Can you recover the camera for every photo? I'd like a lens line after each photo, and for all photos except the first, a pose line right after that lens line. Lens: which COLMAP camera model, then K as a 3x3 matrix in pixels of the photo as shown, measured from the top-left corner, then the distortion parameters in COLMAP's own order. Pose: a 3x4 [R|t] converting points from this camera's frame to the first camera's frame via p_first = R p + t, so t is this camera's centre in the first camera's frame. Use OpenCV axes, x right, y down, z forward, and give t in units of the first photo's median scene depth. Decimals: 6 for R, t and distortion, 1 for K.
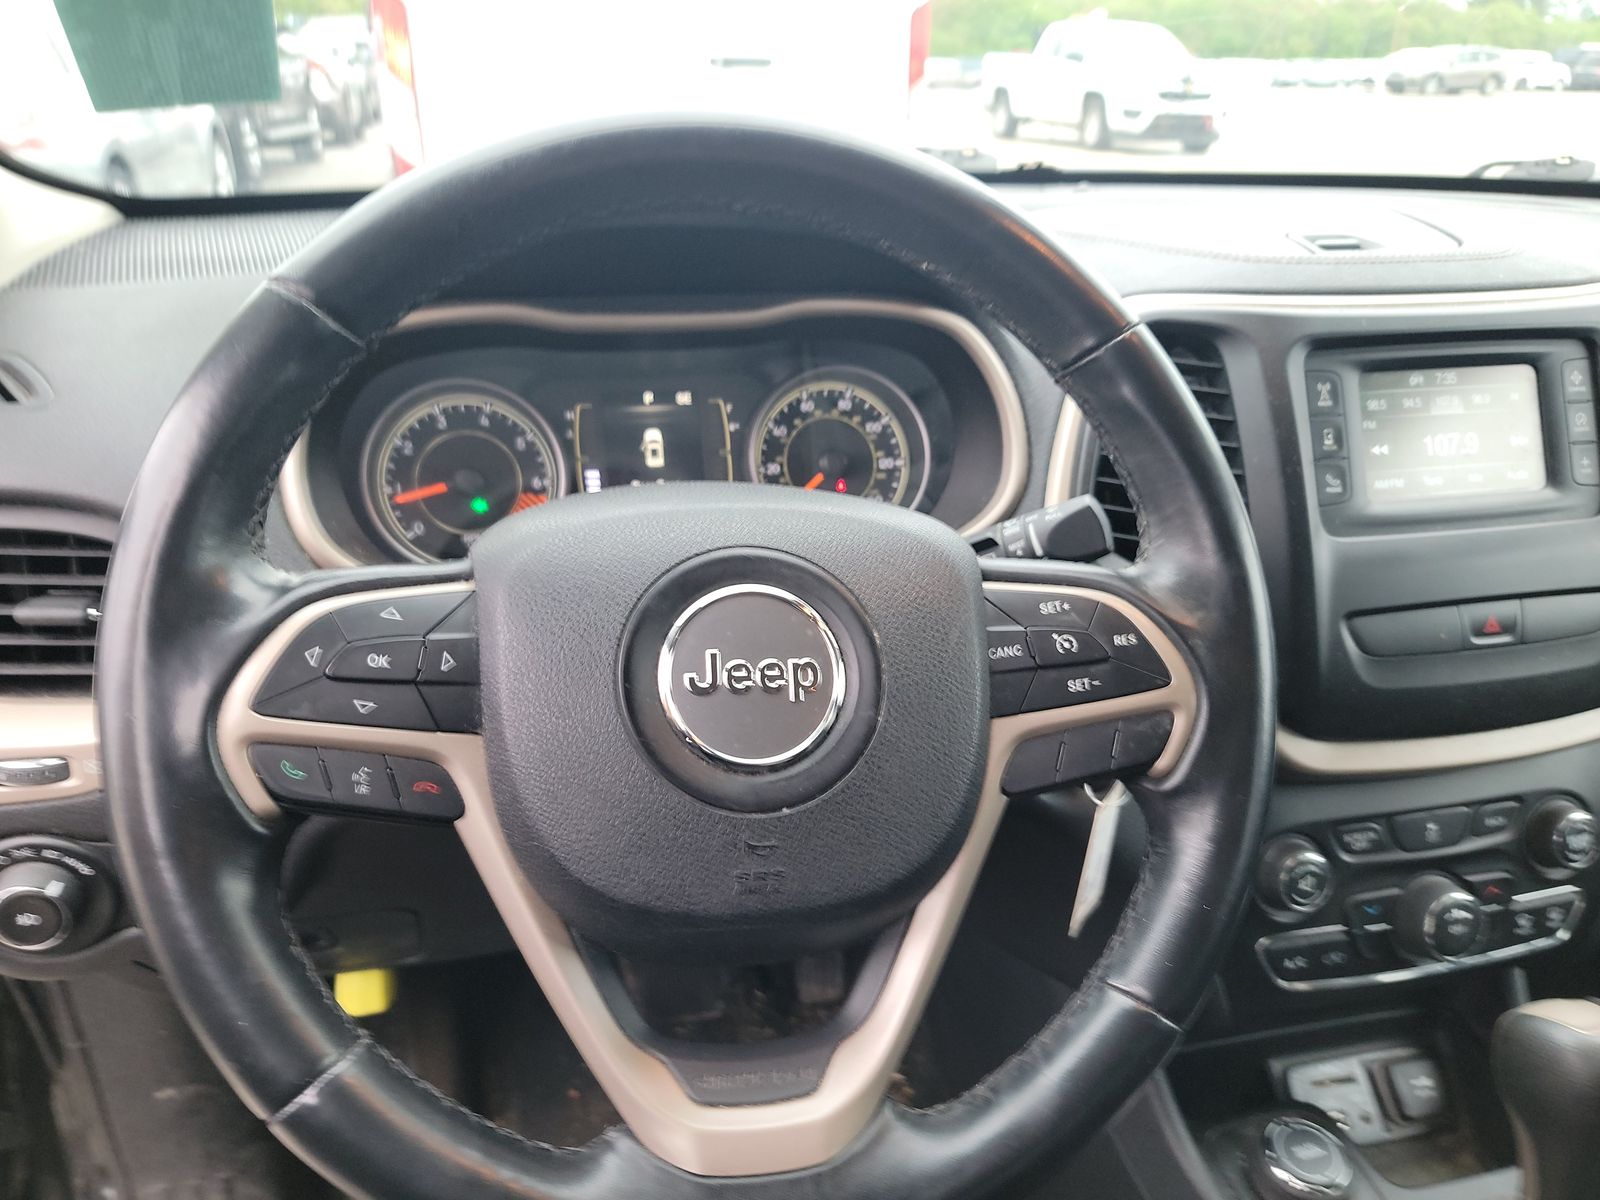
lens RADIAL K [[1123.2, 0, 790.0], [0, 1123.2, 588.7], [0, 0, 1]] dist [0.030902, -0.037504]
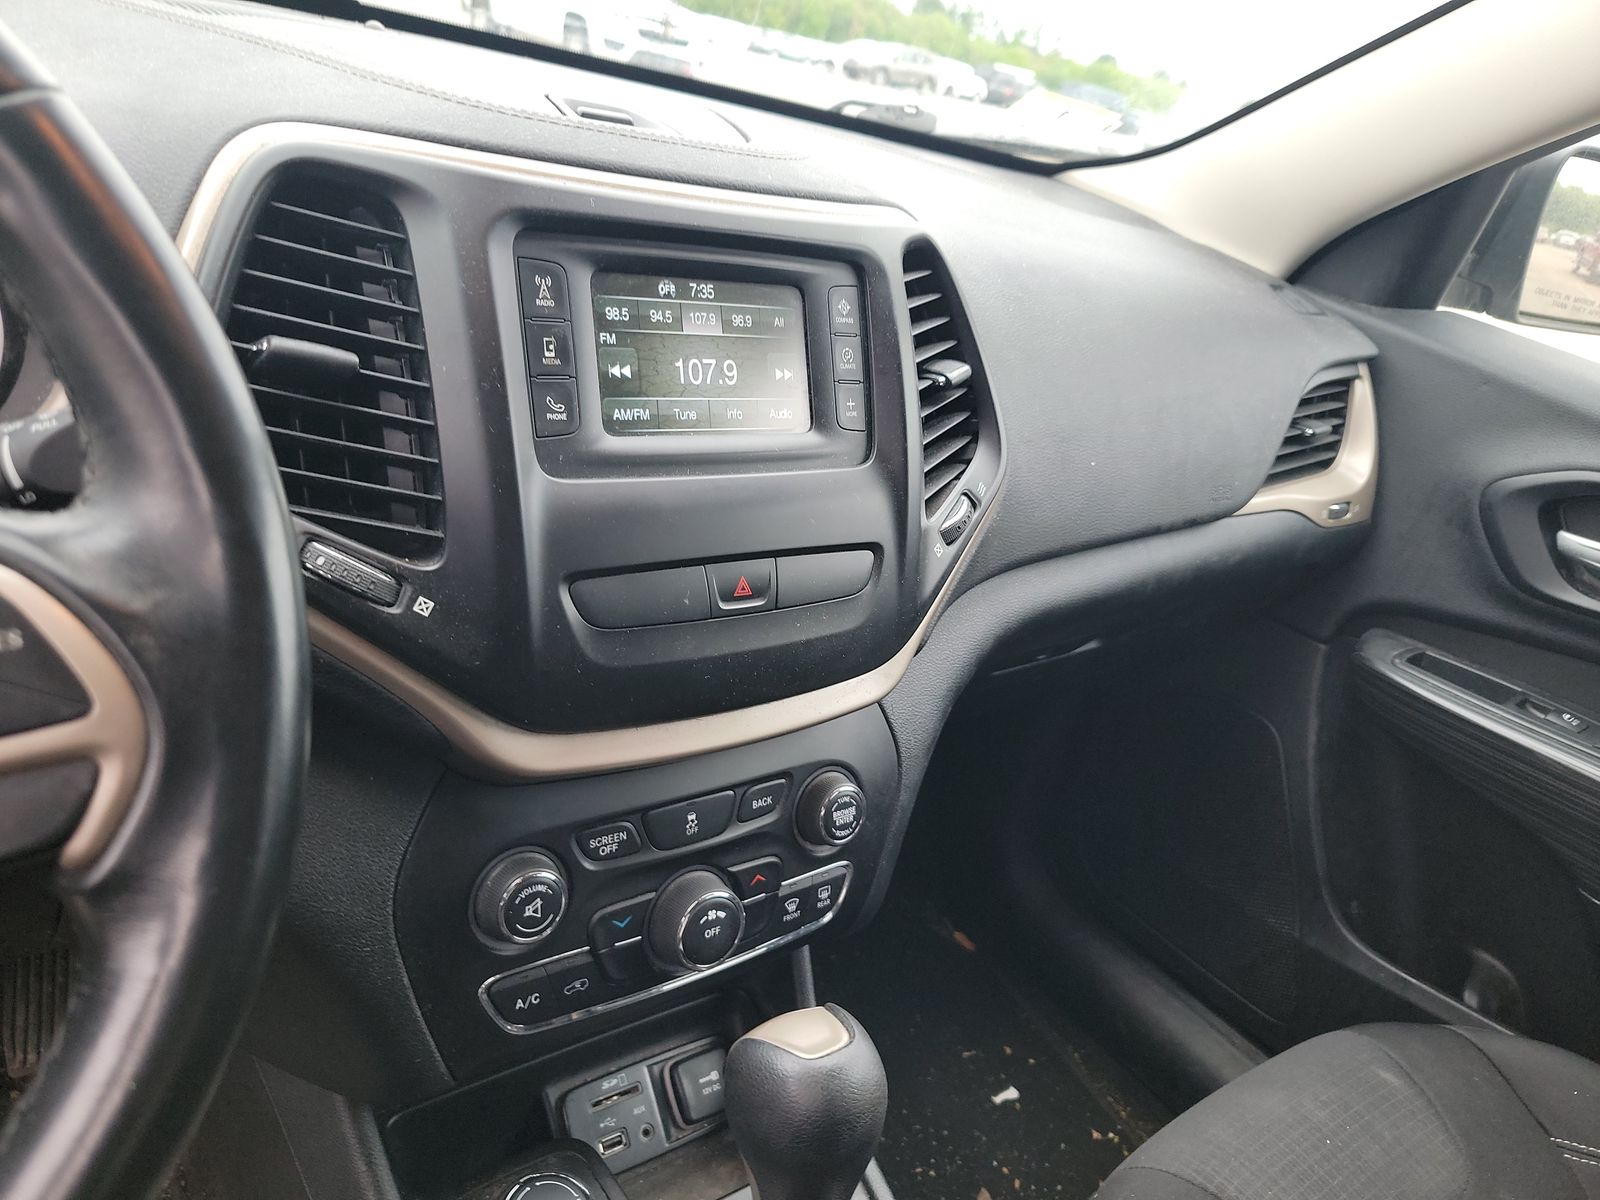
lens RADIAL K [[1123.2, 0, 792.3], [0, 1123.2, 609.4], [0, 0, 1]] dist [0.030902, -0.037504]
pose [[0.901985, -0.016547, 0.431449, 0.282411], [-0.015400, 0.997397, 0.070448, -0.011627], [-0.431492, -0.070187, 0.899382, 0.211502]]
